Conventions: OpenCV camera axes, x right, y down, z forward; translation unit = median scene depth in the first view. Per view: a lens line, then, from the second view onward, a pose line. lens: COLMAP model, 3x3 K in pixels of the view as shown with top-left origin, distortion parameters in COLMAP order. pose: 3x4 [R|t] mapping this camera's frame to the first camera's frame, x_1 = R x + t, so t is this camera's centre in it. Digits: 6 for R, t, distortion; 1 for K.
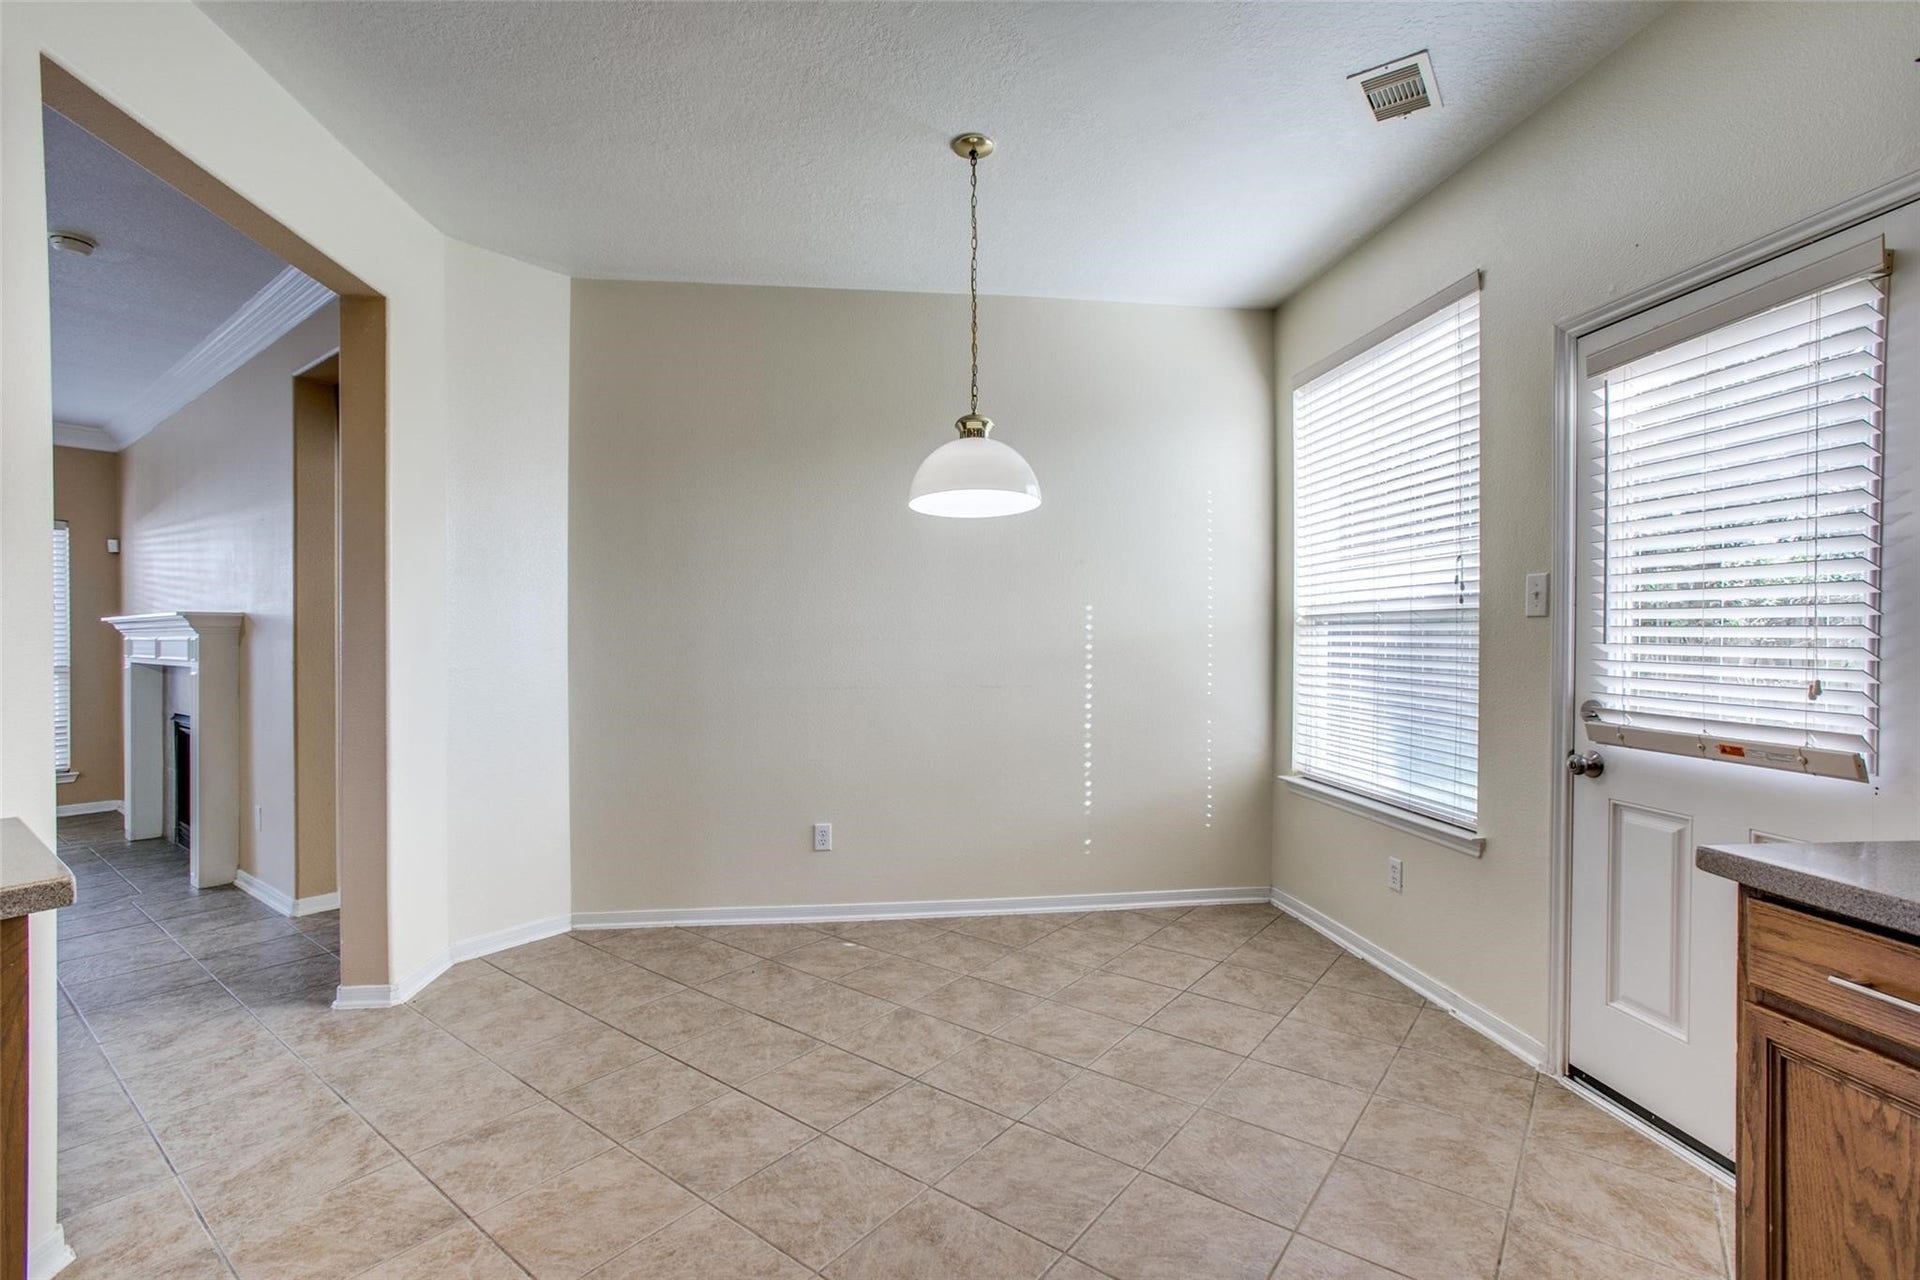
lens RADIAL K [[873.3, 0, 961.7], [0, 873.3, 642.5], [0, 0, 1]] dist [-0.042360, 0.009033]
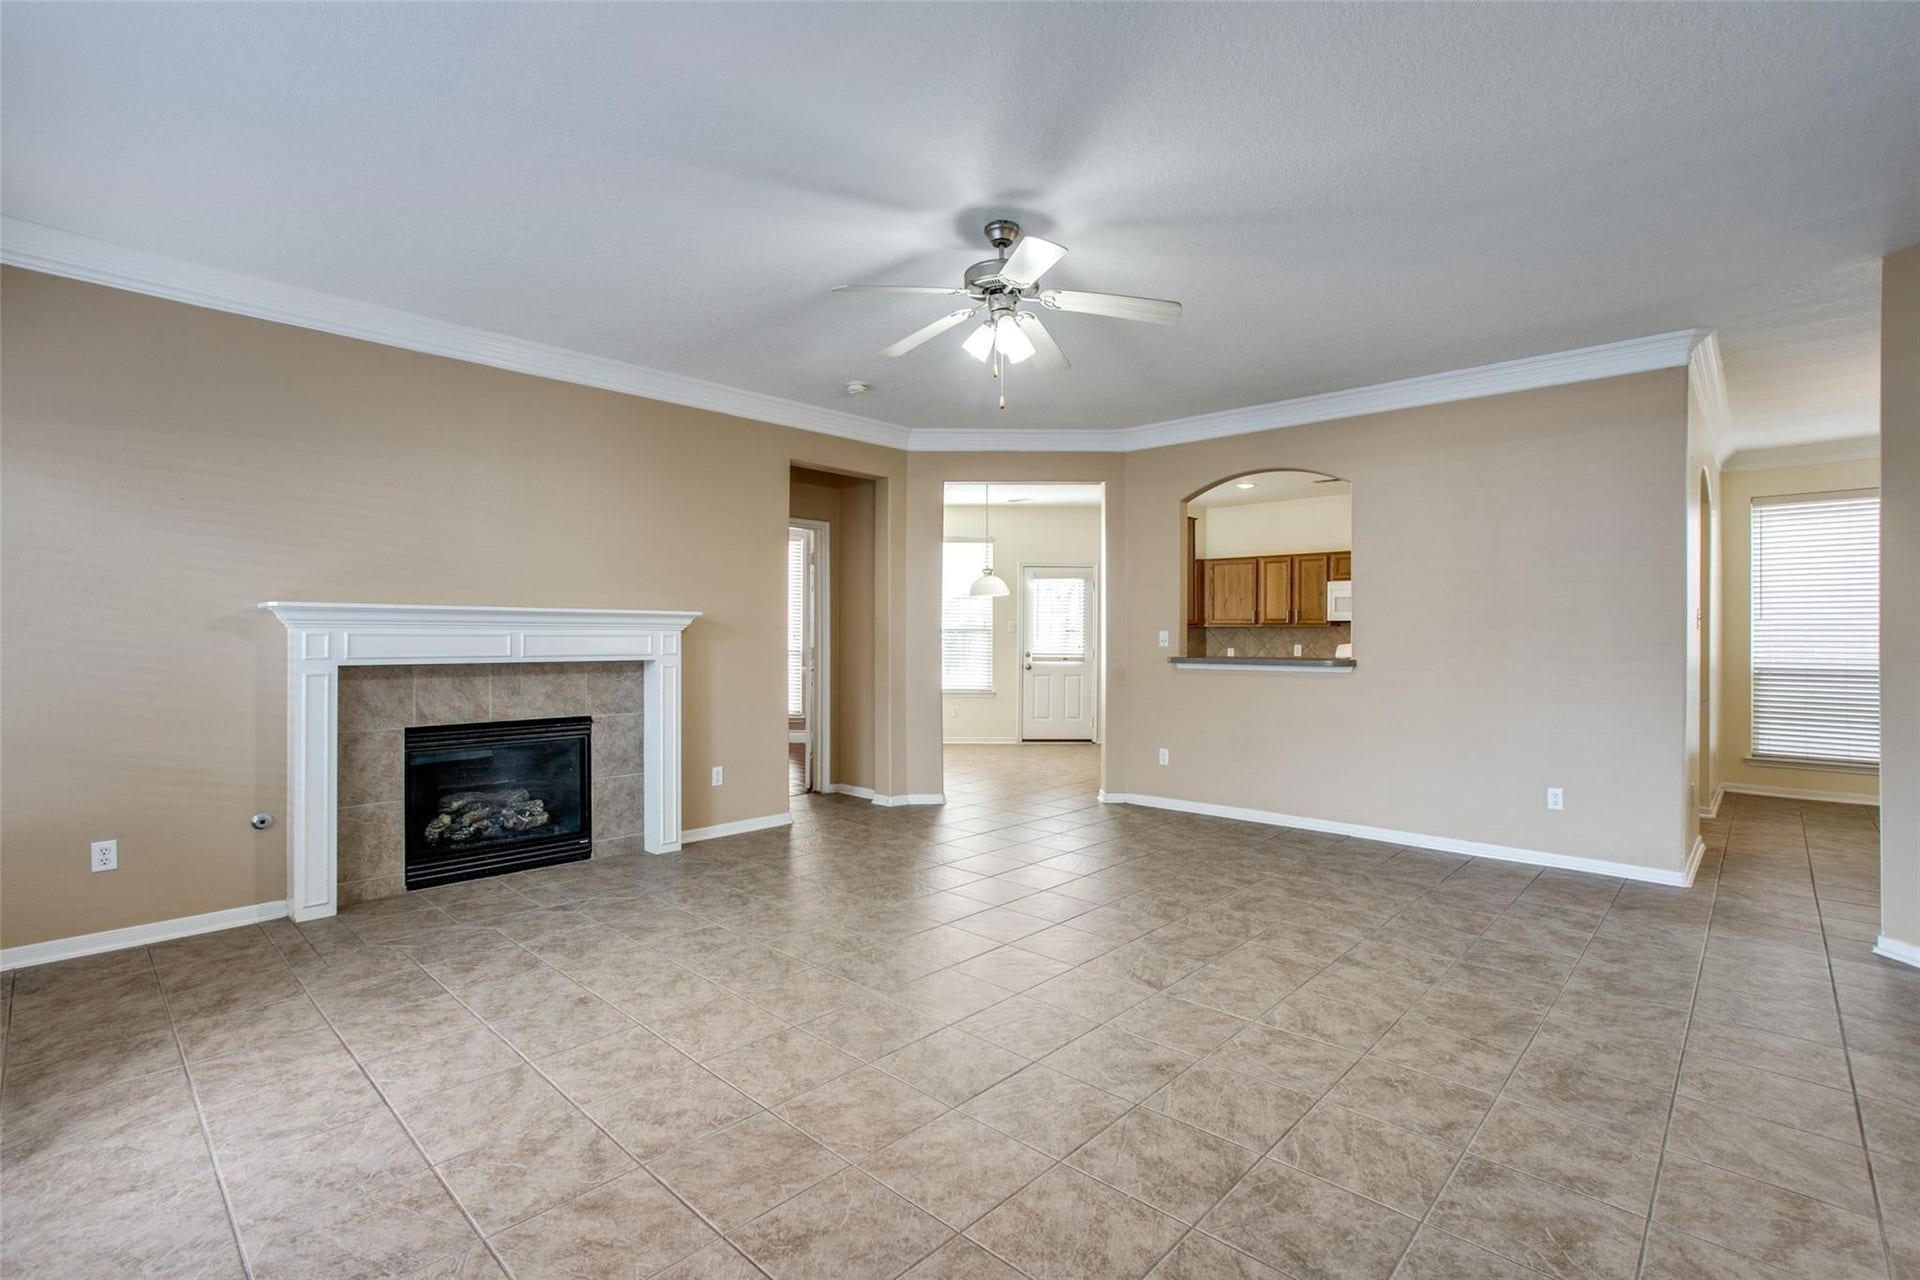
lens RADIAL K [[873.3, 0, 971.7], [0, 873.3, 643.5], [0, 0, 1]] dist [-0.042360, 0.009033]
pose [[0.107313, -0.002882, 0.994221, -2.440816], [0.004094, 0.999989, 0.002457, 0.007772], [-0.994217, 0.003807, 0.107323, 0.531830]]
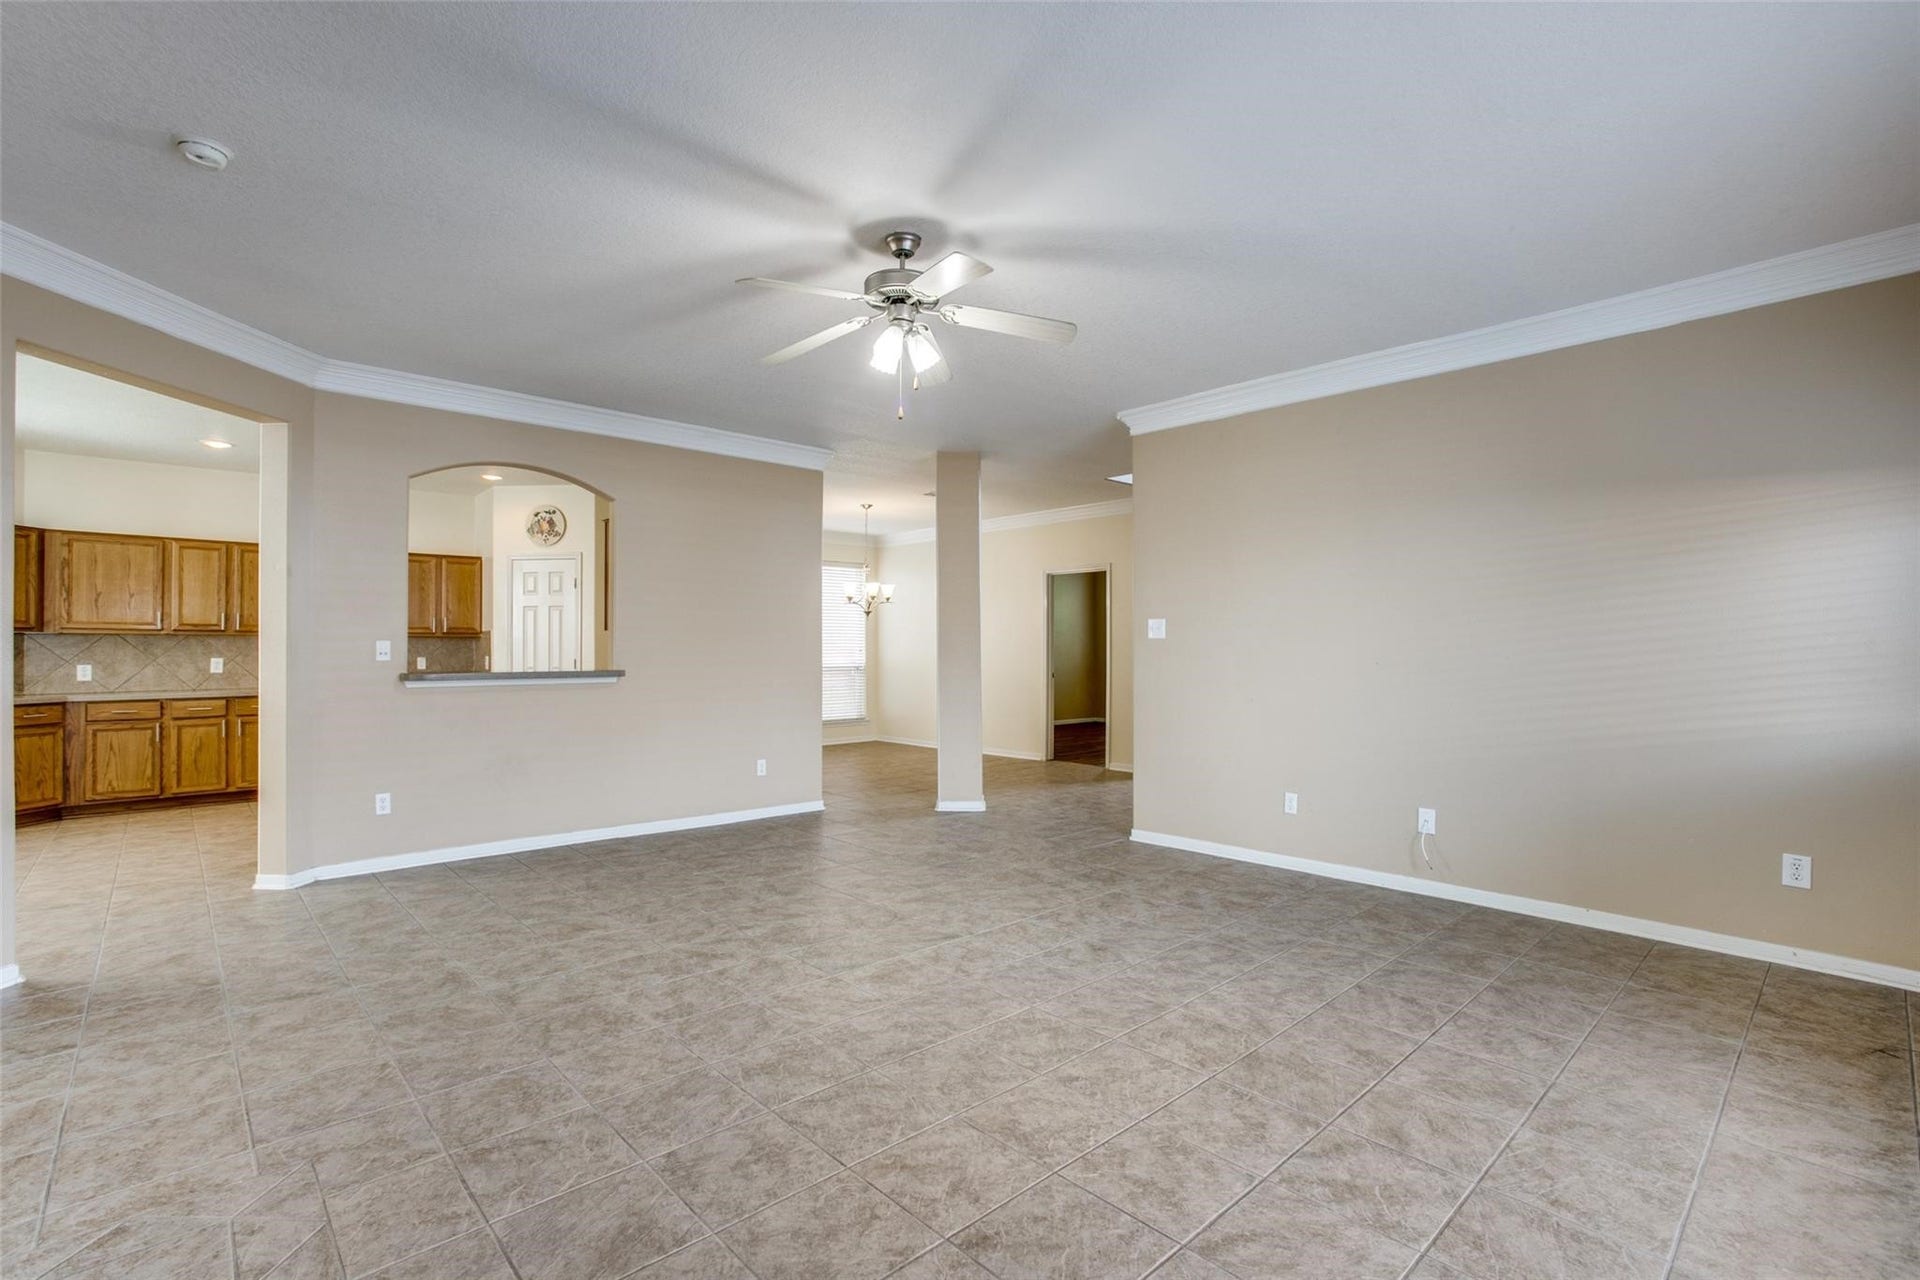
lens RADIAL K [[873.3, 0, 931.6], [0, 873.3, 653.4], [0, 0, 1]] dist [-0.042360, 0.009033]
pose [[-0.980655, 0.002814, 0.195724, -1.713131], [0.005093, 0.999925, 0.011142, -0.002676], [-0.195678, 0.011923, -0.980596, 1.518955]]
